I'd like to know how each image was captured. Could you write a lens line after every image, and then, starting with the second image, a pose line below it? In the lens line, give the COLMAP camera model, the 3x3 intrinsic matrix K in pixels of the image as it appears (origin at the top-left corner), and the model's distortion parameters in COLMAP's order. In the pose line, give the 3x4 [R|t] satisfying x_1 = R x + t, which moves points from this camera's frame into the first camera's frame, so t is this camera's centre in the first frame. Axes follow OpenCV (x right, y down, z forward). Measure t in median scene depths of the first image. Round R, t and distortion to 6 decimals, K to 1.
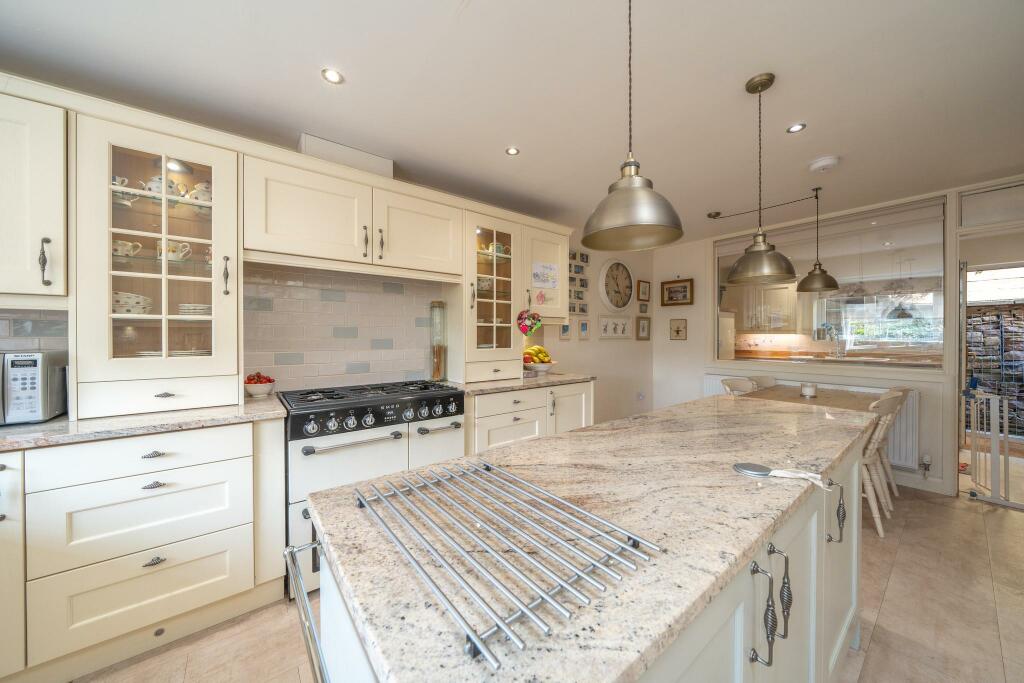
lens RADIAL K [[353.7, 0, 513.6], [0, 353.7, 339.2], [0, 0, 1]] dist [0.007994, -0.000189]
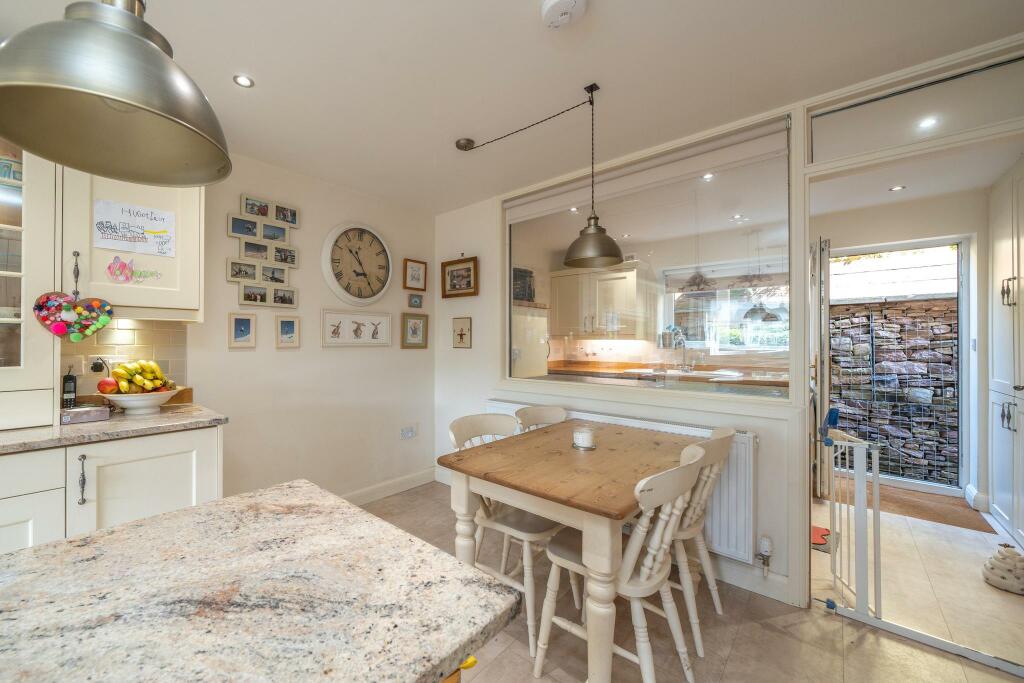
lens RADIAL K [[335.4, 0, 512.0], [0, 335.4, 341.5], [0, 0, 1]] dist [0.000772, 0.000035]
pose [[0.993744, 0.001804, 0.111664, 0.501221], [-0.001013, 0.999974, -0.007135, -0.005887], [-0.111674, 0.006977, 0.993720, 0.362336]]
